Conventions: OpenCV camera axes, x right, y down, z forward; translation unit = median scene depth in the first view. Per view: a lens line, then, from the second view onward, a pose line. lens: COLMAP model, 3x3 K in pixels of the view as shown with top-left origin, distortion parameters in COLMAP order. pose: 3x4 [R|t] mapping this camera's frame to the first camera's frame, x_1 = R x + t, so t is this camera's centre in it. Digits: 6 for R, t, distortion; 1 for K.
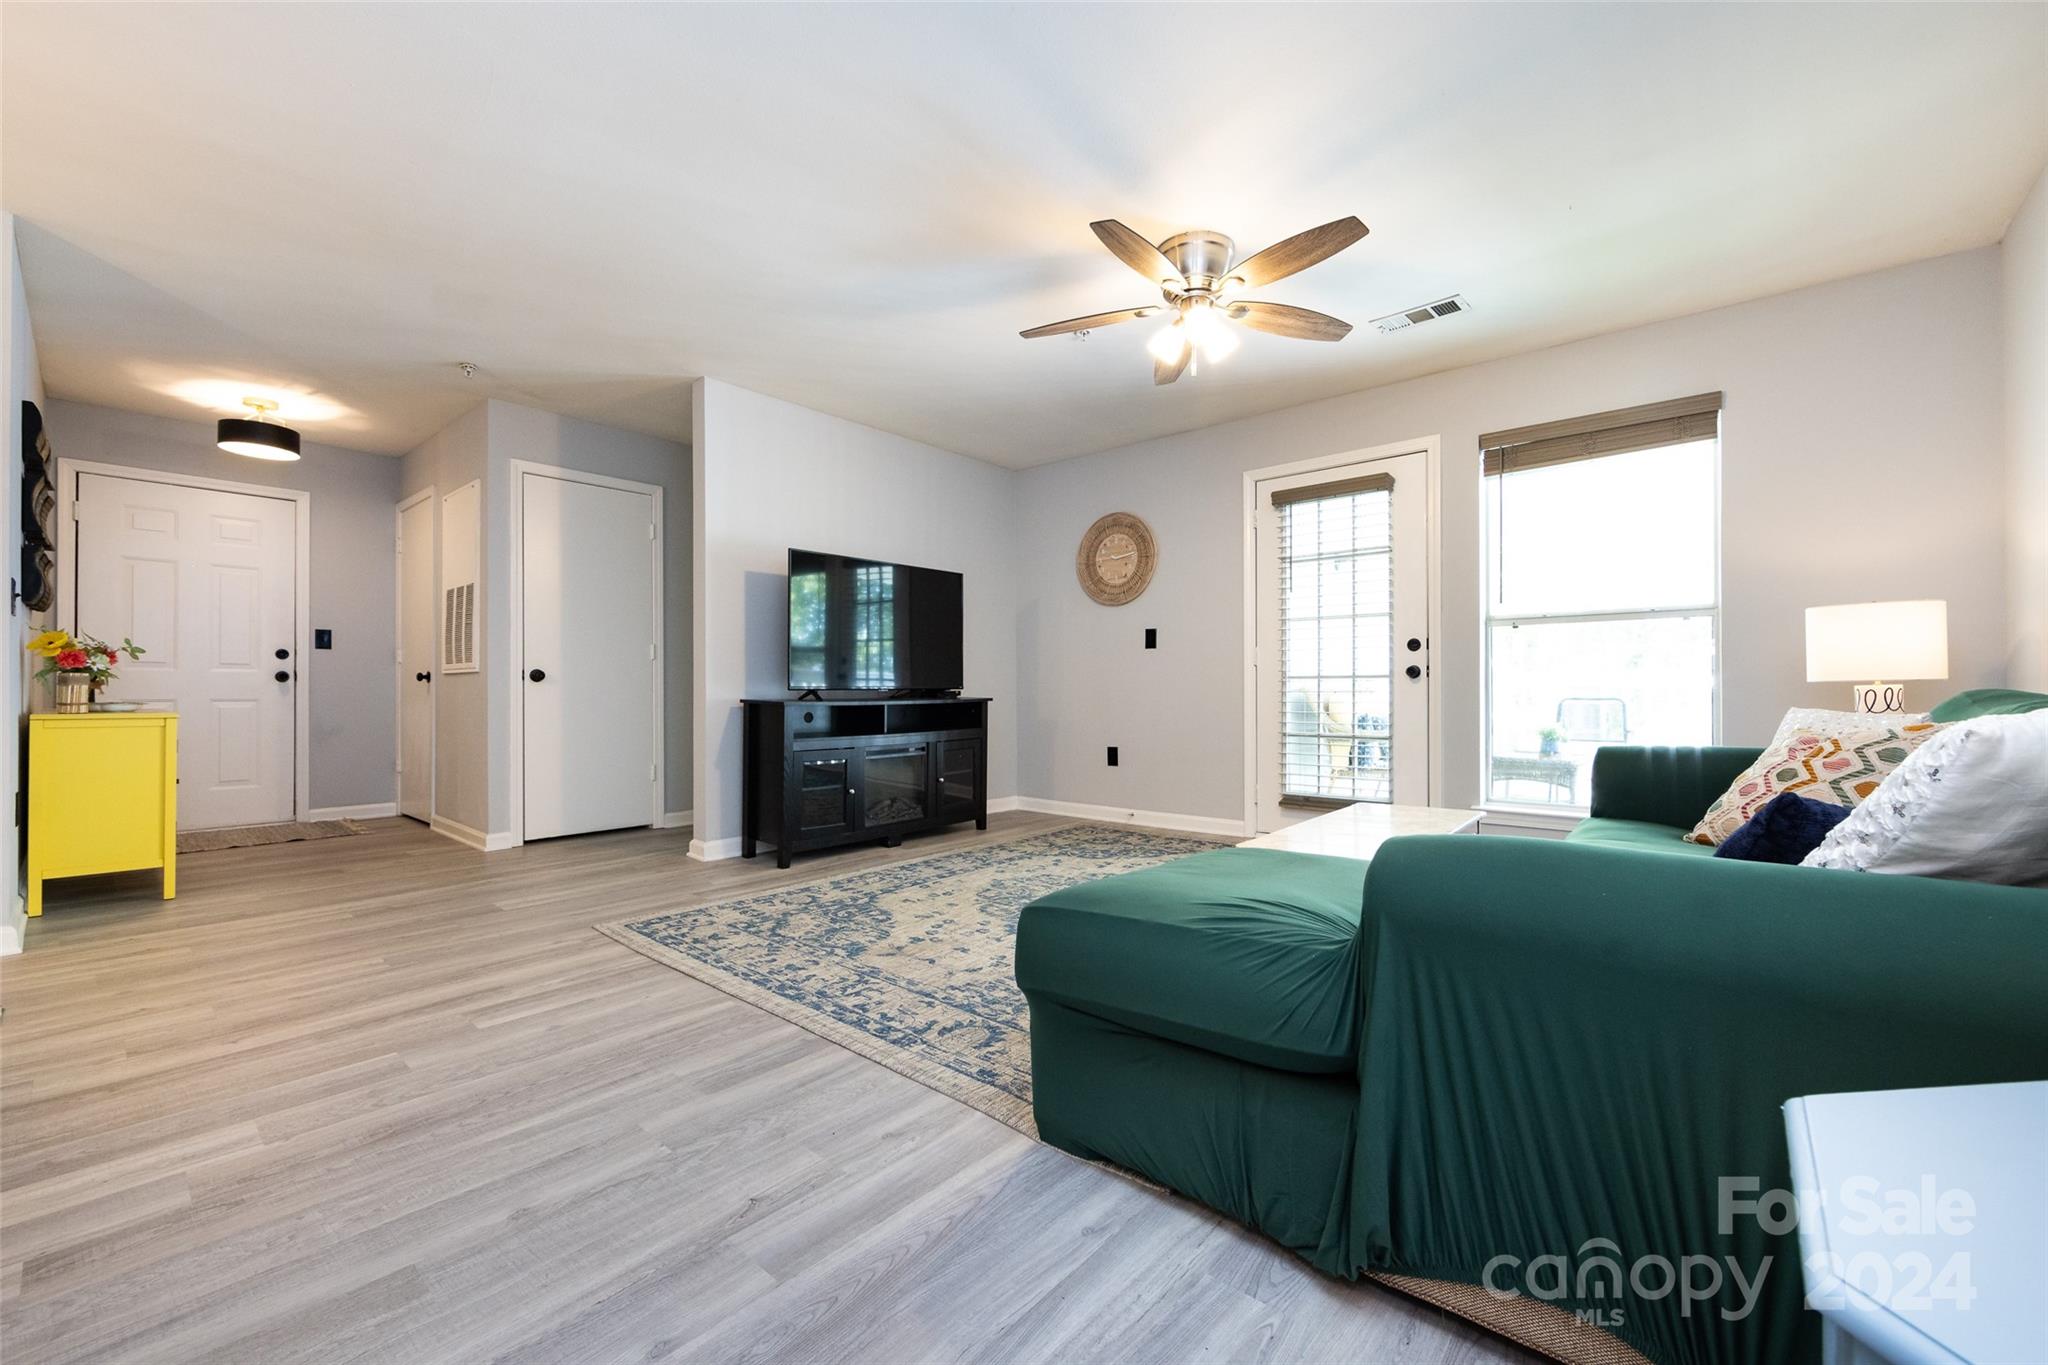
lens RADIAL K [[807.6, 0, 1019.3], [0, 807.6, 688.1], [0, 0, 1]] dist [-0.002965, -0.000481]
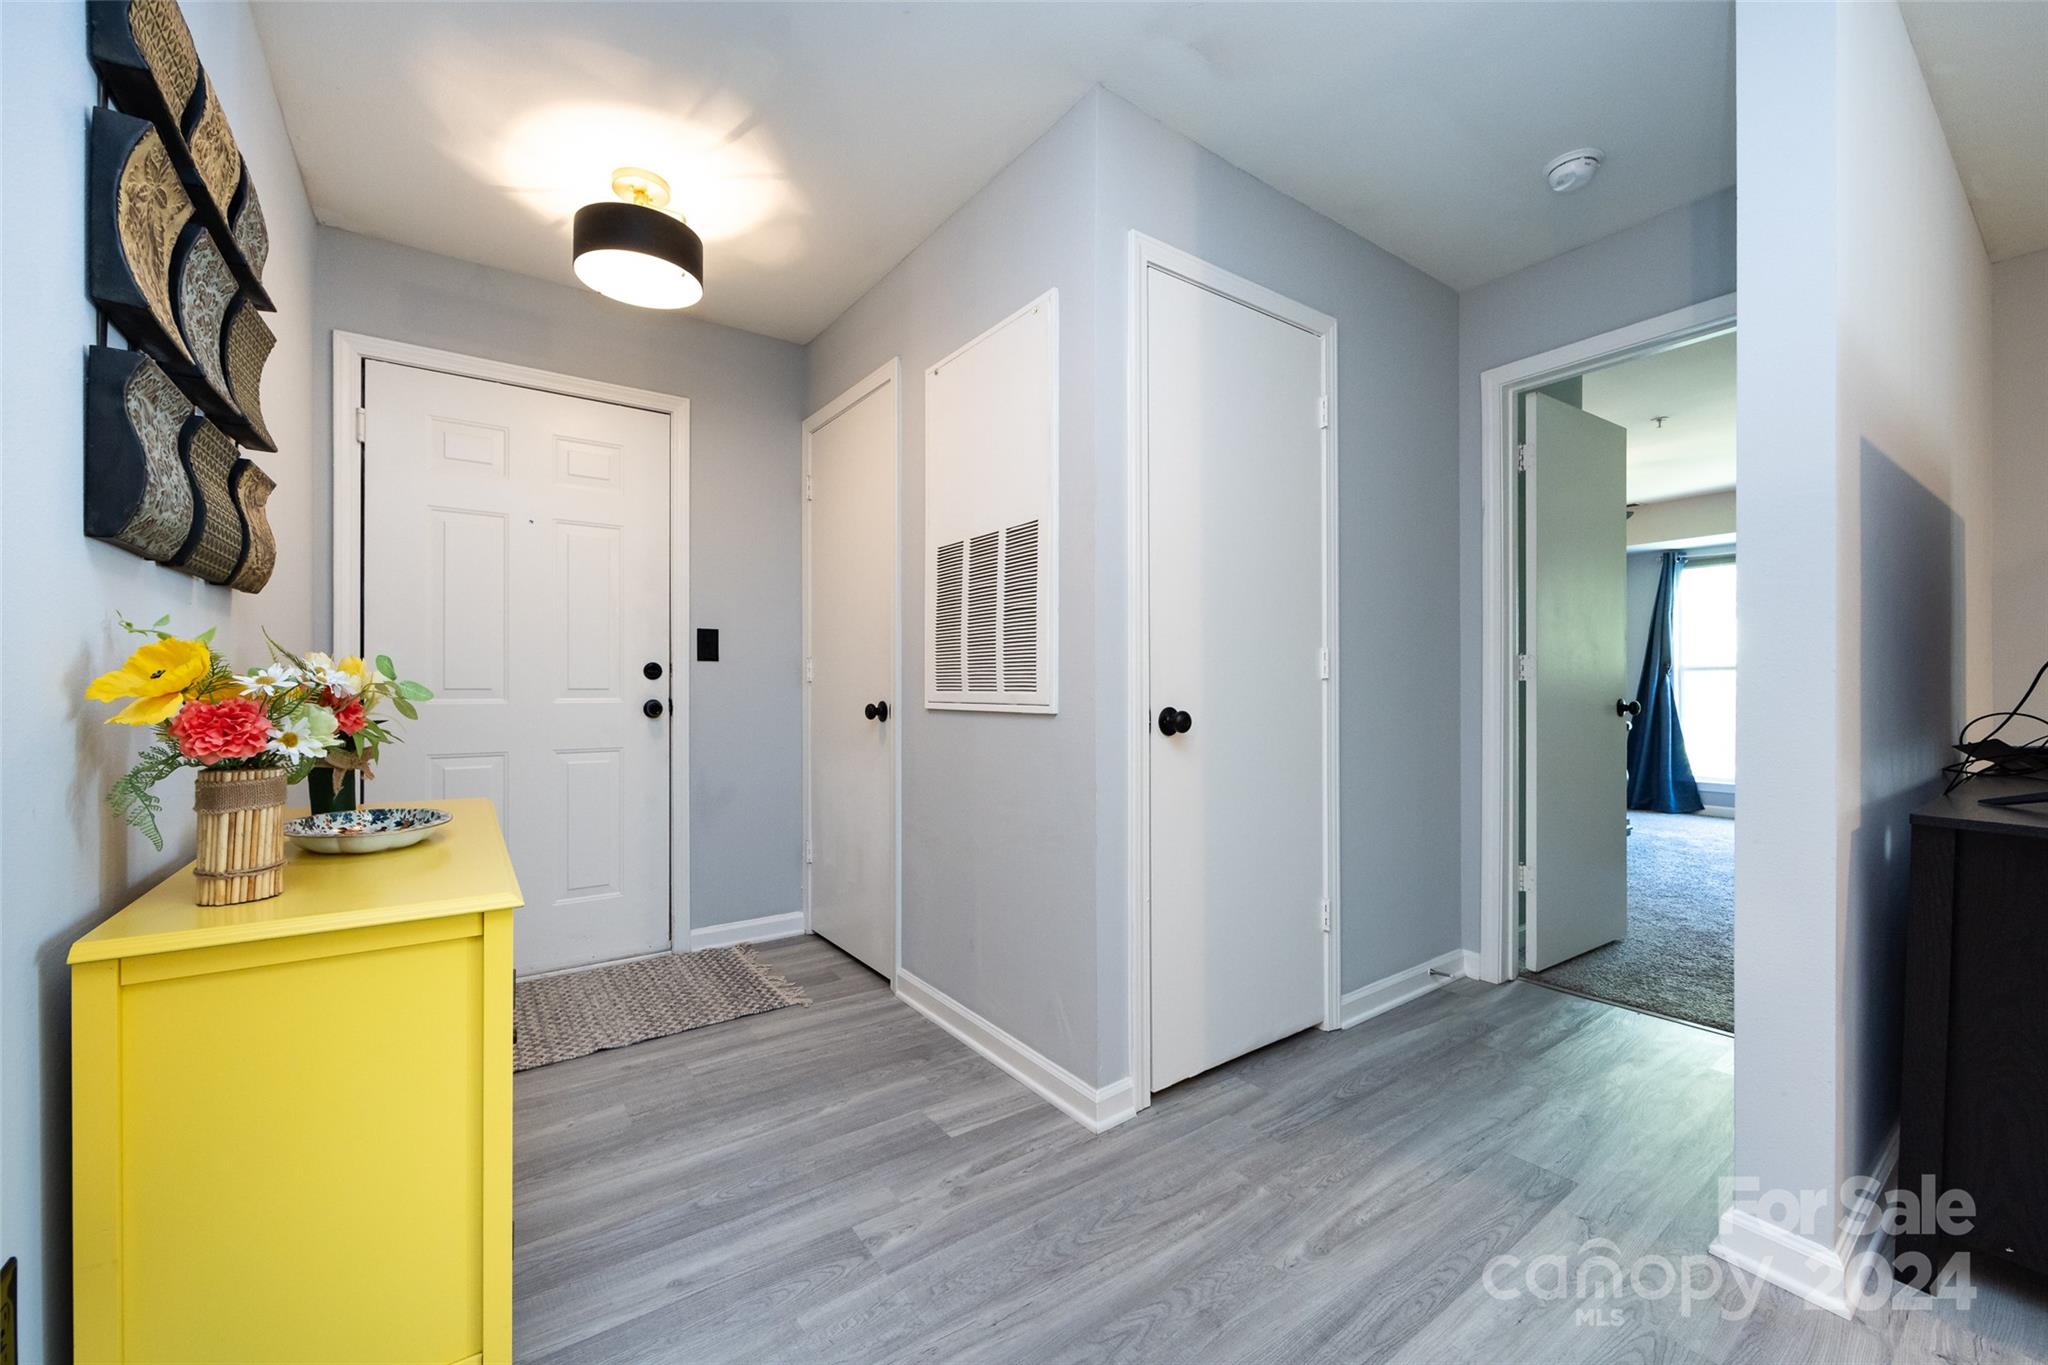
lens RADIAL K [[816.2, 0, 1024.0], [0, 816.2, 682.5], [0, 0, 1]] dist [-0.014417, -0.000269]
pose [[0.971348, -0.002302, -0.237650, -0.823221], [0.002033, 0.999997, -0.001377, -0.052486], [0.237653, 0.000855, 0.971350, 0.783625]]
